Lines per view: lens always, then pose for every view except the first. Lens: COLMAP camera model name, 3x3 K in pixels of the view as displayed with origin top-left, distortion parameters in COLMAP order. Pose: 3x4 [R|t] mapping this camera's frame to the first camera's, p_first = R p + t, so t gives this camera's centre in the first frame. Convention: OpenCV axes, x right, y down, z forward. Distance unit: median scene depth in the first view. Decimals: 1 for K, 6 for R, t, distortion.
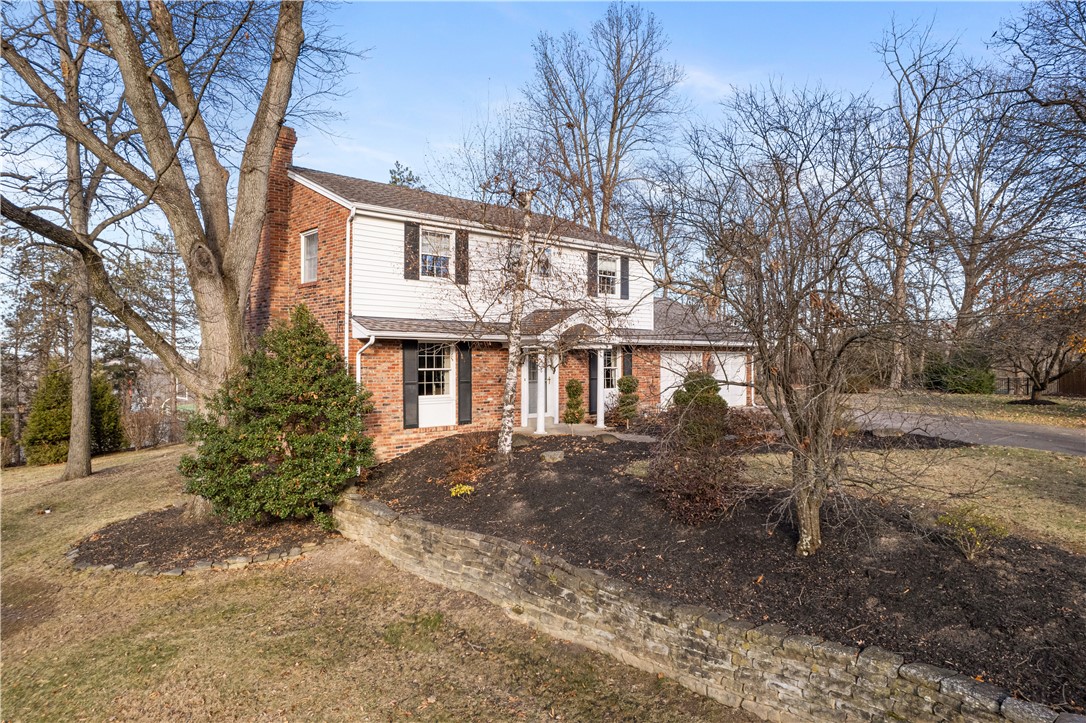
lens RADIAL K [[650.3, 0, 543.0], [0, 650.3, 361.5], [0, 0, 1]] dist [-0.000185, 0.001524]
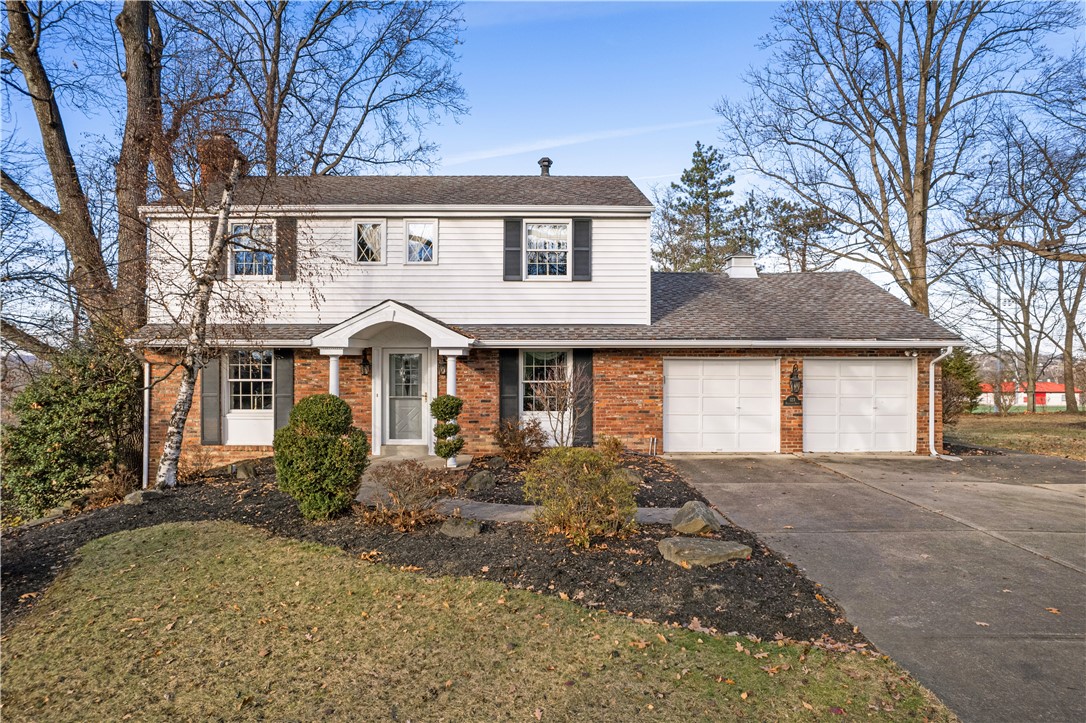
lens RADIAL K [[650.3, 0, 543.0], [0, 650.3, 361.5], [0, 0, 1]] dist [-0.000185, 0.001524]
pose [[0.750003, -0.006705, -0.661400, 0.426362], [-0.004856, 0.999866, -0.015643, -0.000781], [0.661416, 0.014944, 0.749870, 0.360983]]
